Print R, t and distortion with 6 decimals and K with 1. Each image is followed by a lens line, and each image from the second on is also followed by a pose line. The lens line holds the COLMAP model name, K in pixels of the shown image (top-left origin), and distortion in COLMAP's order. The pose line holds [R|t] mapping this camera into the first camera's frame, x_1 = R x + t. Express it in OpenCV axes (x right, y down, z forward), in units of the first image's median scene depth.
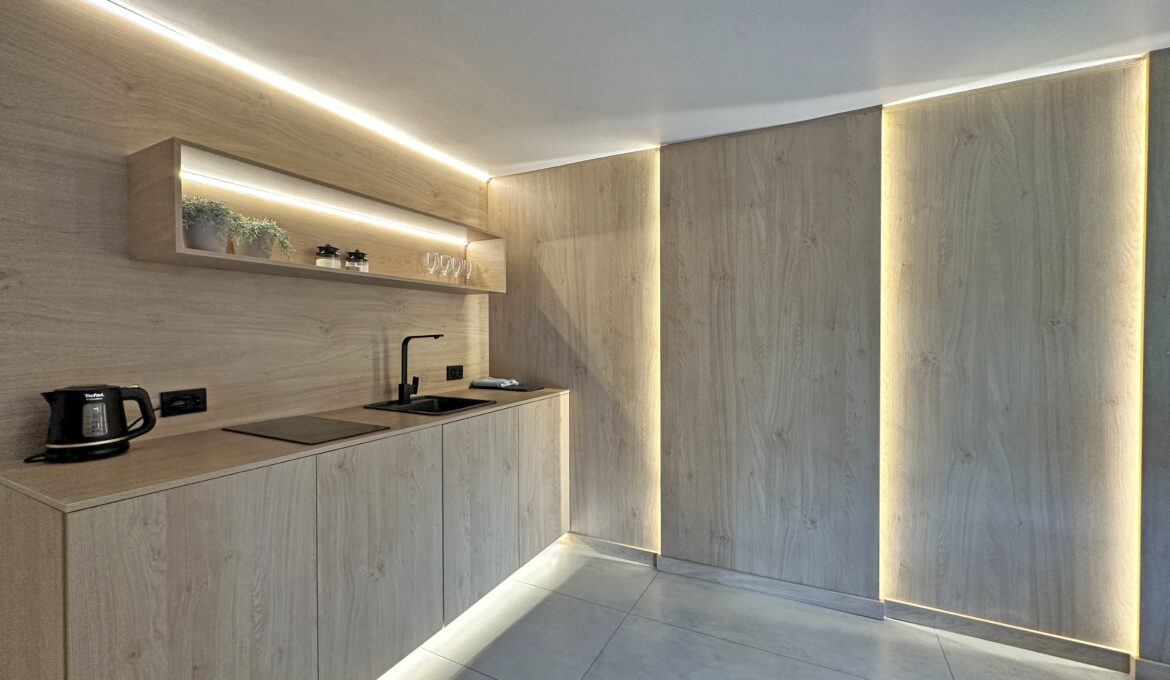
lens RADIAL K [[471.4, 0, 586.5], [0, 471.4, 335.8], [0, 0, 1]] dist [-0.000212, -0.000202]
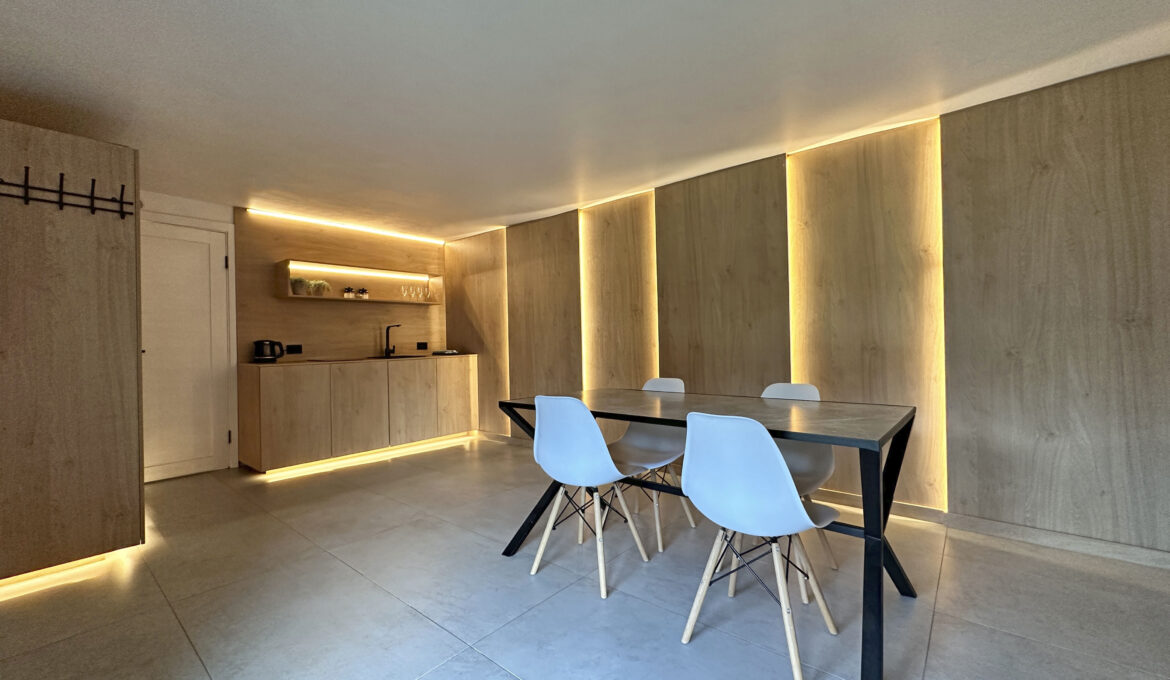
lens RADIAL K [[471.4, 0, 586.0], [0, 471.4, 336.0], [0, 0, 1]] dist [-0.000212, -0.000202]
pose [[0.973613, -0.019290, -0.227387, 0.890555], [0.017267, 0.999792, -0.010881, 0.075788], [0.227550, 0.006668, 0.973744, -0.804464]]
